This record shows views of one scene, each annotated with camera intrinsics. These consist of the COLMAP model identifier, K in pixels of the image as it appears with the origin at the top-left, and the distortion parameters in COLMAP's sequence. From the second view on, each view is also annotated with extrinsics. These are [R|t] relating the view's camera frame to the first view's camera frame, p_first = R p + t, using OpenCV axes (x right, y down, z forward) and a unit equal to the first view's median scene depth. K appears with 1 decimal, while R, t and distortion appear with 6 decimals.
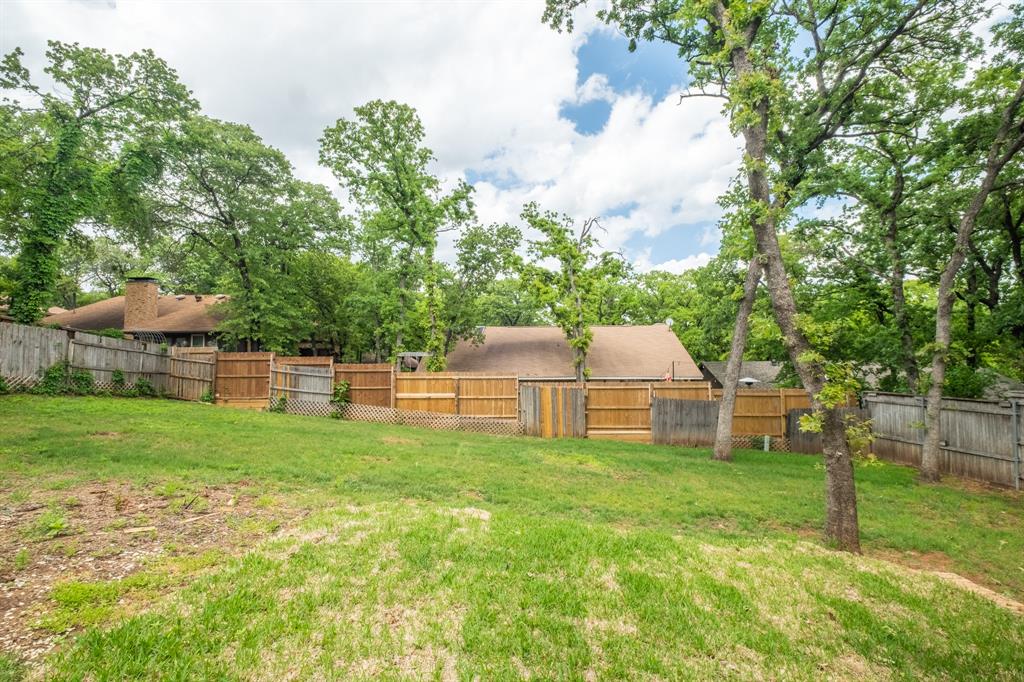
lens RADIAL K [[454.8, 0, 504.8], [0, 454.8, 343.0], [0, 0, 1]] dist [0.004900, -0.003608]
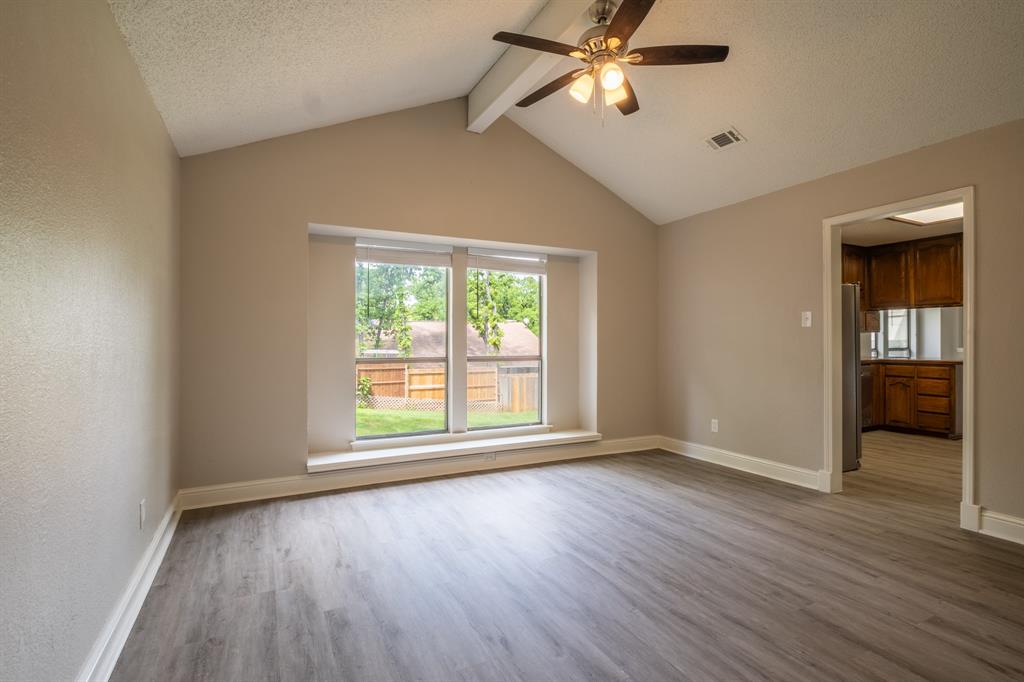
lens RADIAL K [[495.0, 0, 515.2], [0, 495.0, 338.7], [0, 0, 1]] dist [-0.030506, -0.000301]
pose [[0.862411, 0.007892, 0.506148, -0.669662], [-0.030111, 0.998908, 0.035732, -0.077848], [-0.505313, -0.046056, 0.861706, -0.322108]]
